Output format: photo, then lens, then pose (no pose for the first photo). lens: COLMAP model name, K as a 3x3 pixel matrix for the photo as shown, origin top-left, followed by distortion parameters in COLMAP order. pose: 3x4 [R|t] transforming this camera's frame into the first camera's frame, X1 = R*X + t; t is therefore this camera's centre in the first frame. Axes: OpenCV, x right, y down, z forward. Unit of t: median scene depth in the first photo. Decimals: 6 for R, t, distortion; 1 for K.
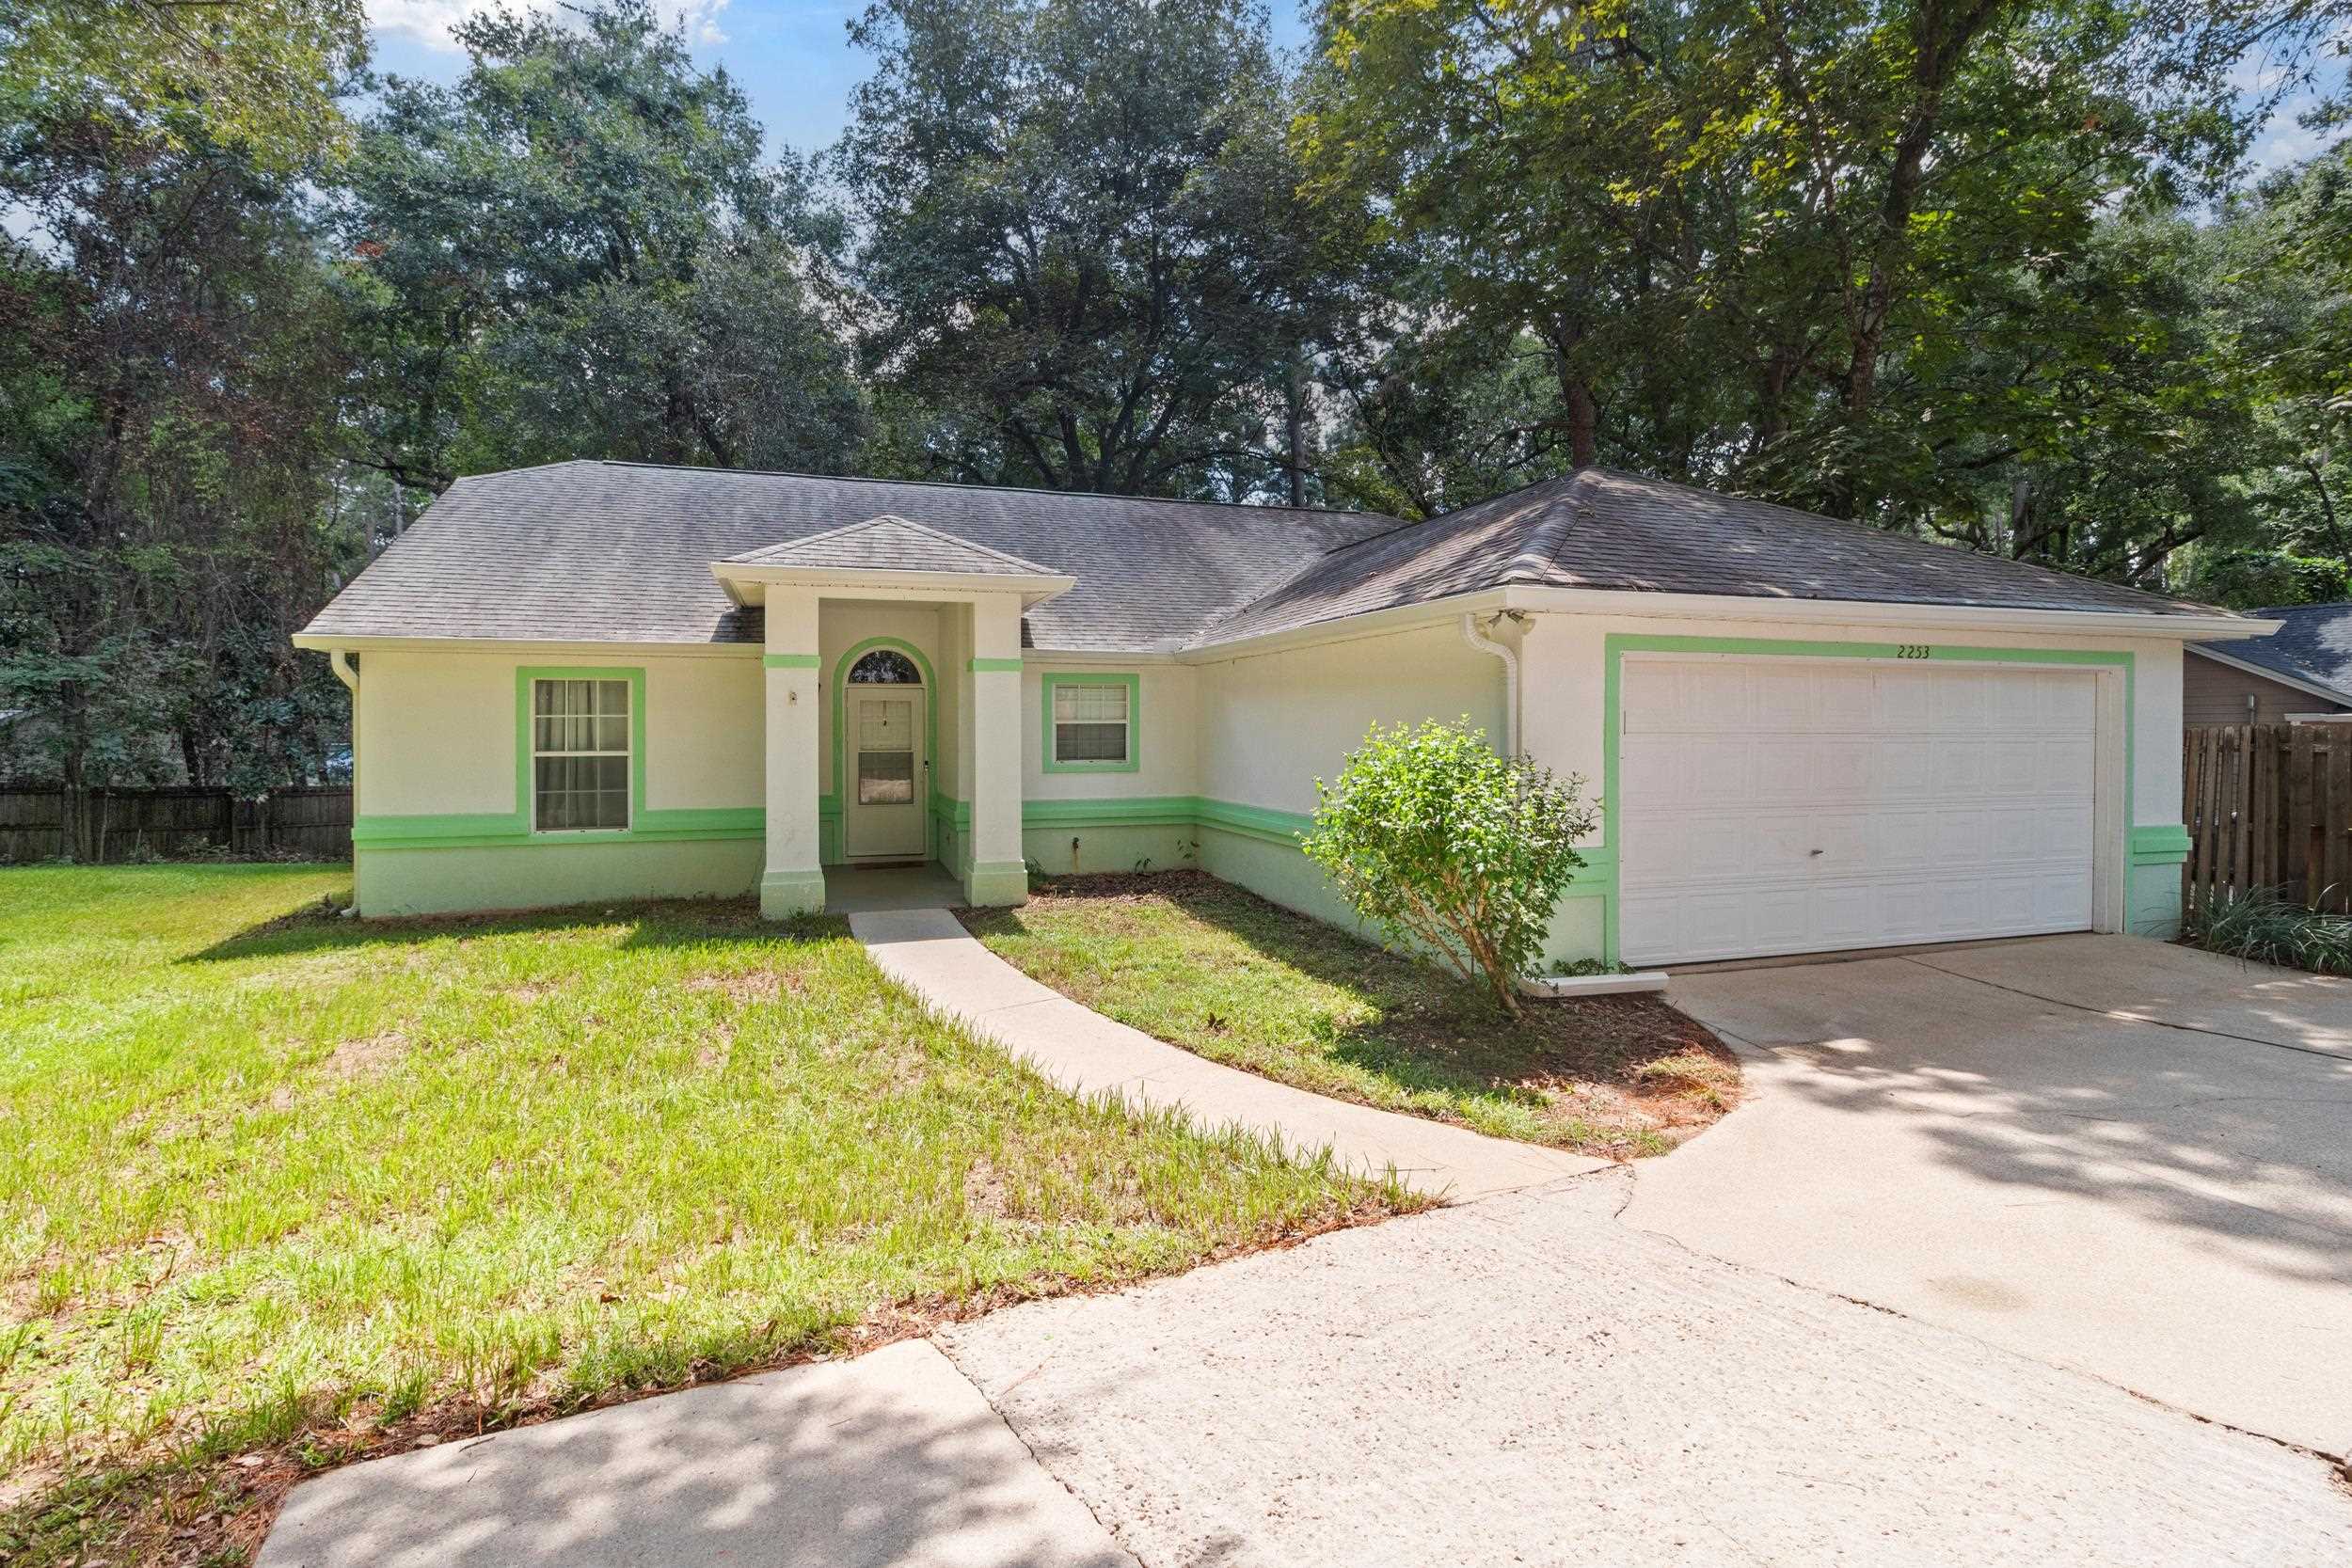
lens RADIAL K [[1132.2, 0, 1172.7], [0, 1132.2, 754.7], [0, 0, 1]] dist [0.000207, 0.000895]
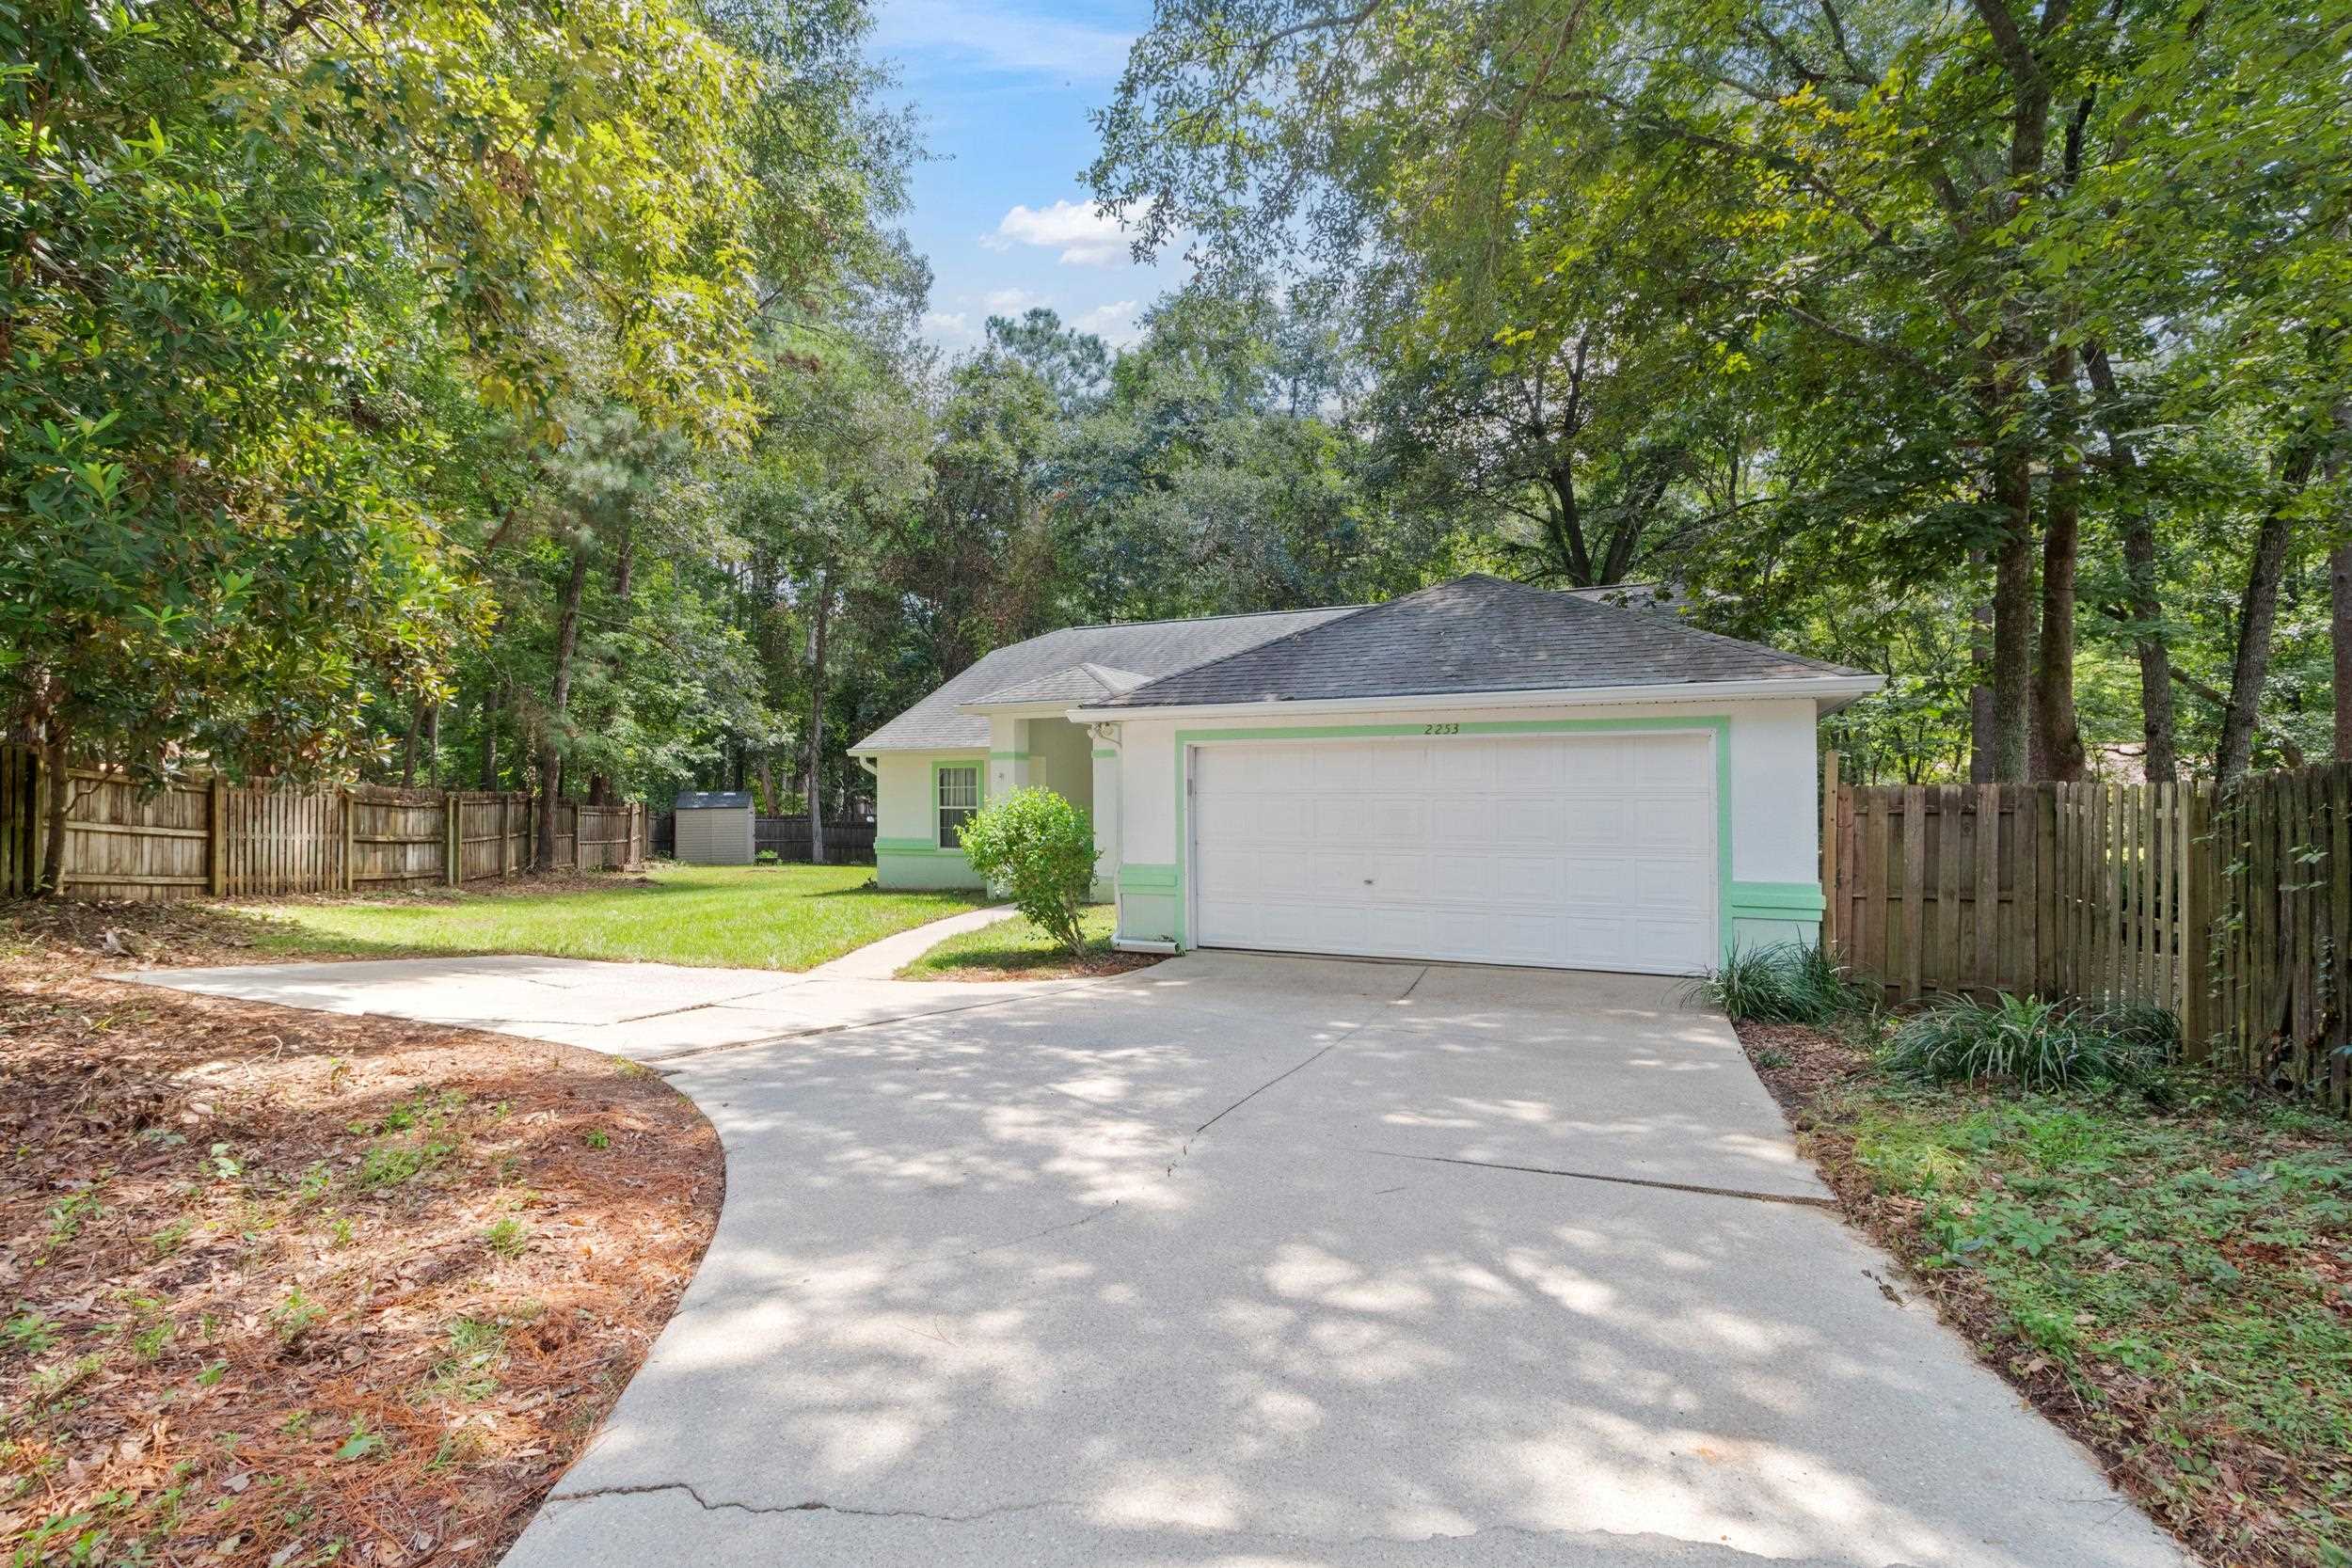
lens RADIAL K [[1160.3, 0, 1206.3], [0, 1160.3, 803.6], [0, 0, 1]] dist [0.001126, 0.000342]
pose [[0.744876, 0.000143, -0.667202, 1.067032], [-0.012594, 0.999825, -0.013846, 0.011910], [0.667083, 0.018717, 0.744748, -0.121544]]
